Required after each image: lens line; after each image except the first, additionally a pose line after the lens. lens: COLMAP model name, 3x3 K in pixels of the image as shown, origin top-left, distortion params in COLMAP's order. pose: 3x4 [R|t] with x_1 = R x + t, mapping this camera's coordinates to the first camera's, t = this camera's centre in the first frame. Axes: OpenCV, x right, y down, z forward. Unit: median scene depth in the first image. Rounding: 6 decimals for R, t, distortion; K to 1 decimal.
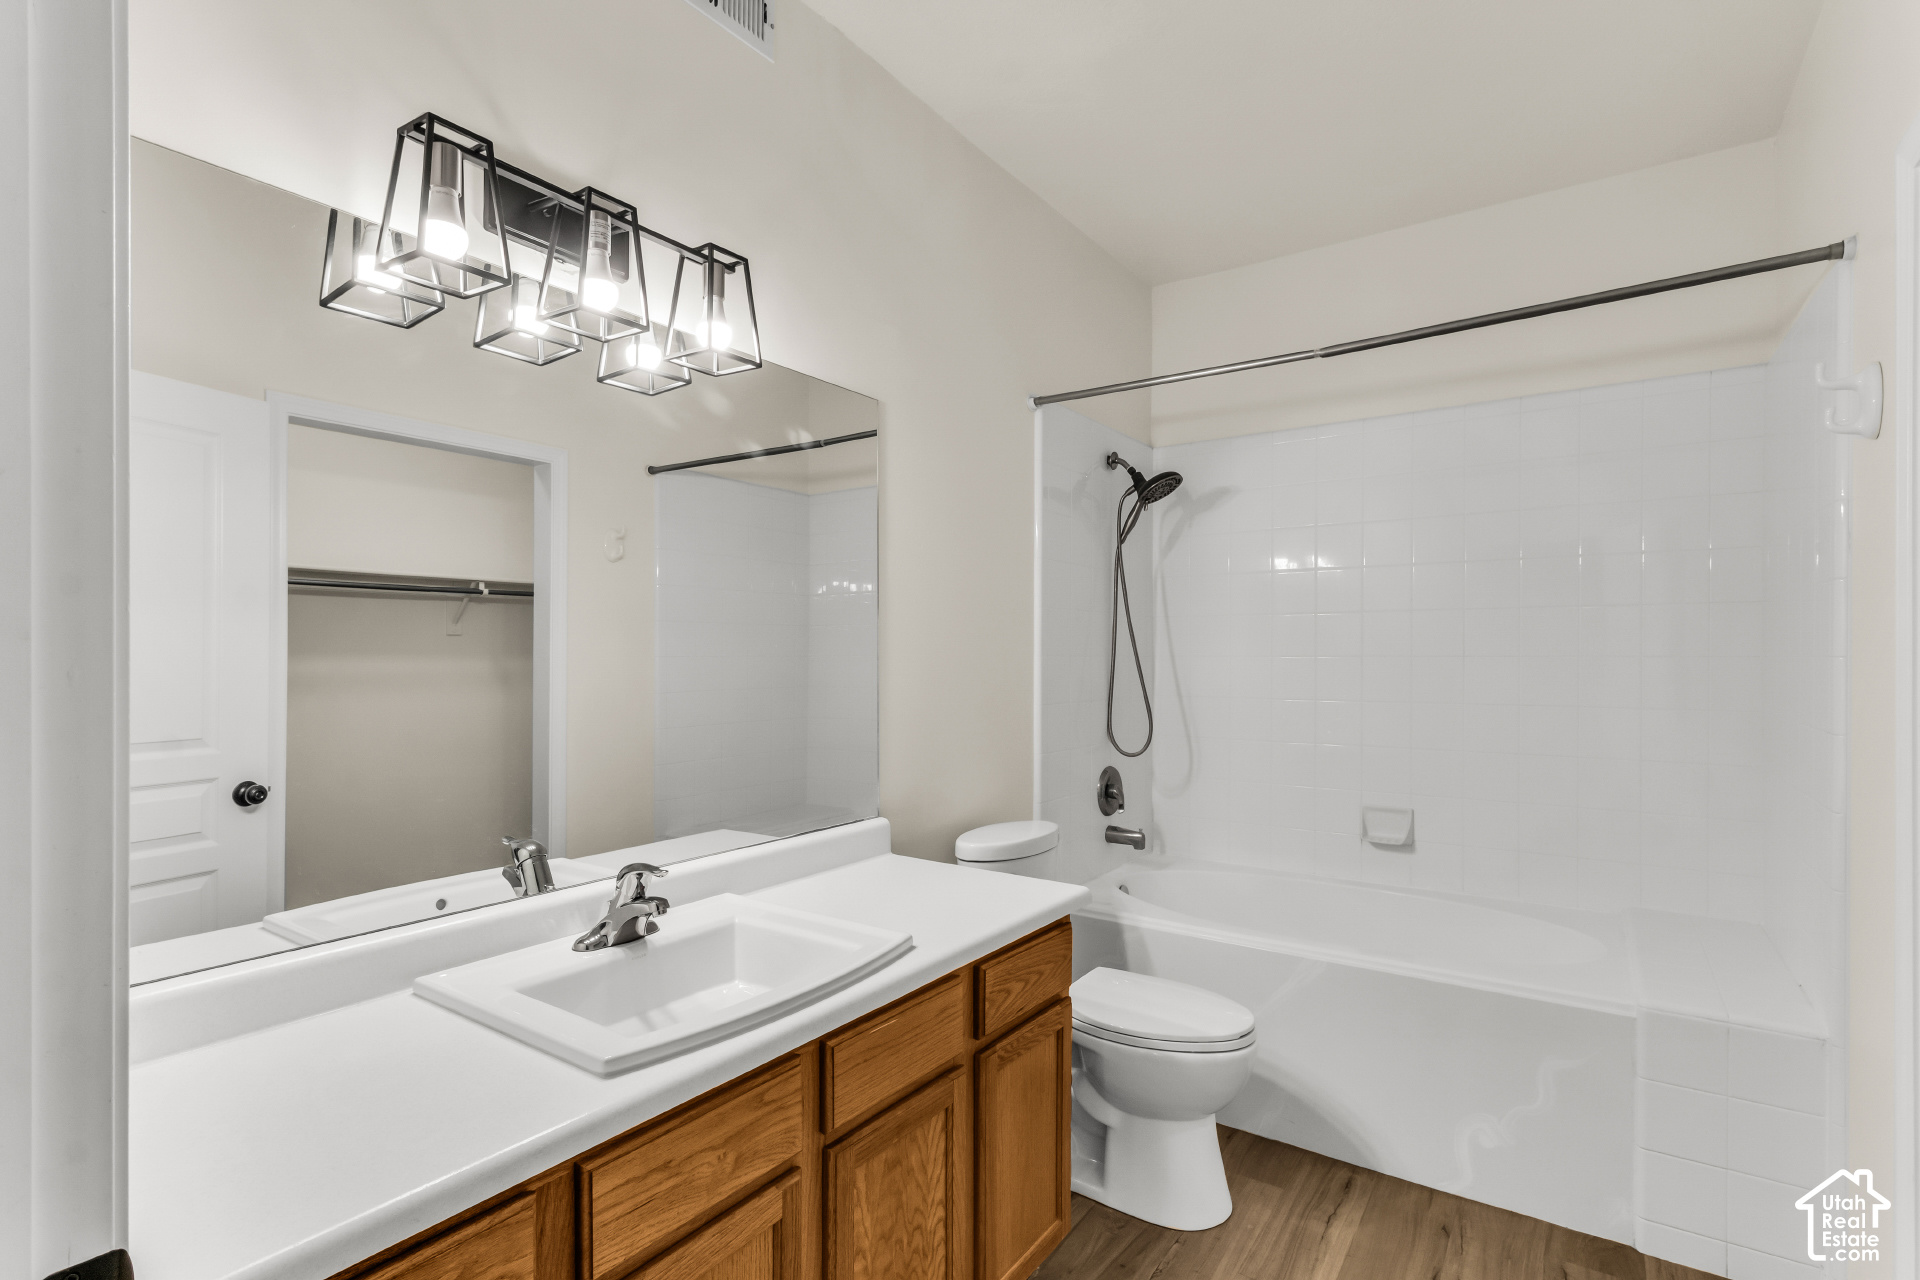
lens RADIAL K [[901.0, 0, 965.5], [0, 901.0, 627.0], [0, 0, 1]] dist [0.001003, 0.000563]
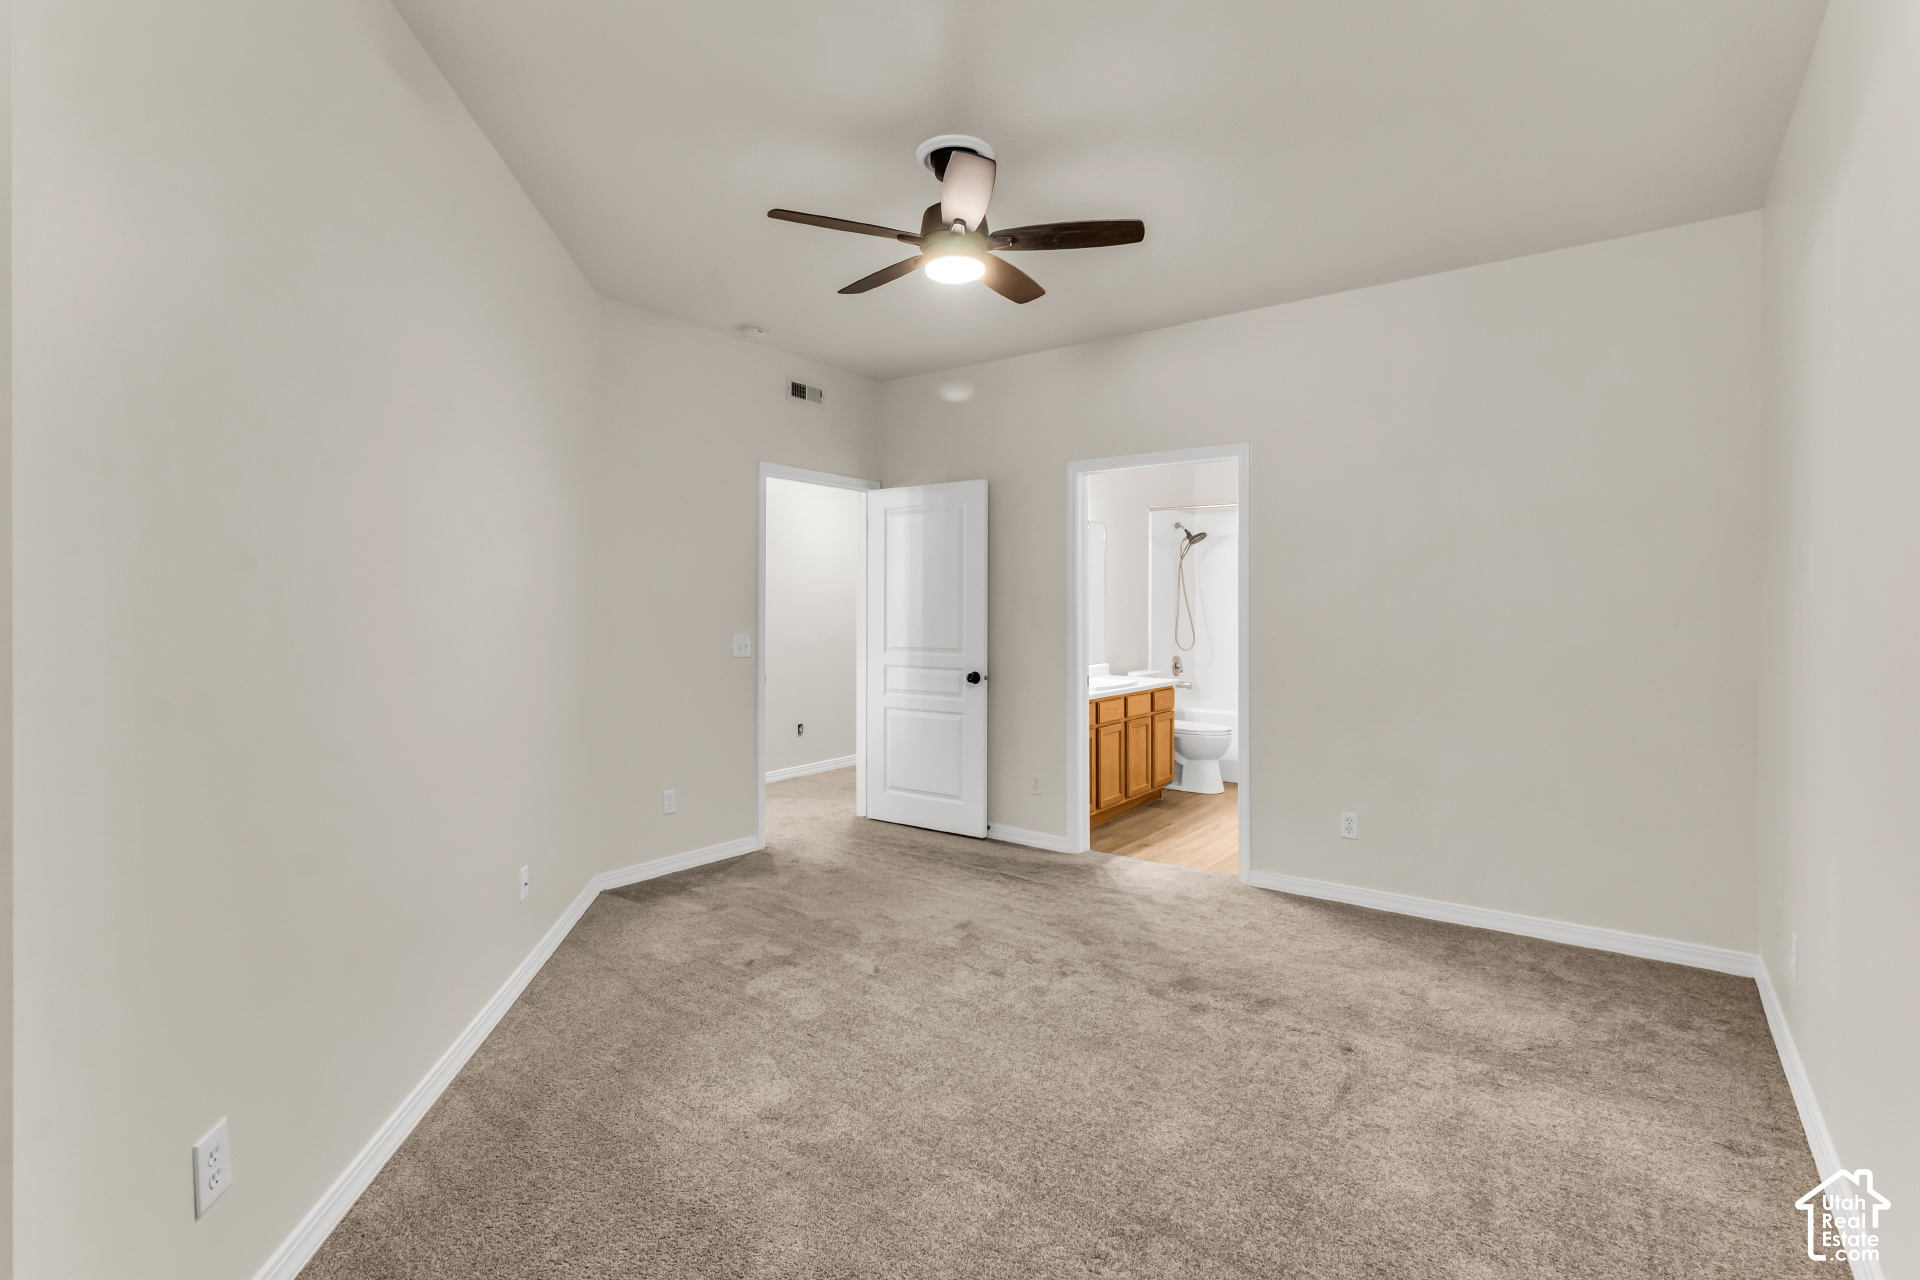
lens RADIAL K [[901.0, 0, 965.5], [0, 901.0, 627.0], [0, 0, 1]] dist [0.001003, 0.000563]
pose [[0.999651, -0.008752, -0.024945, -0.340696], [0.009742, 0.999159, 0.039830, -0.018274], [0.024576, -0.040059, 0.998895, -1.402567]]
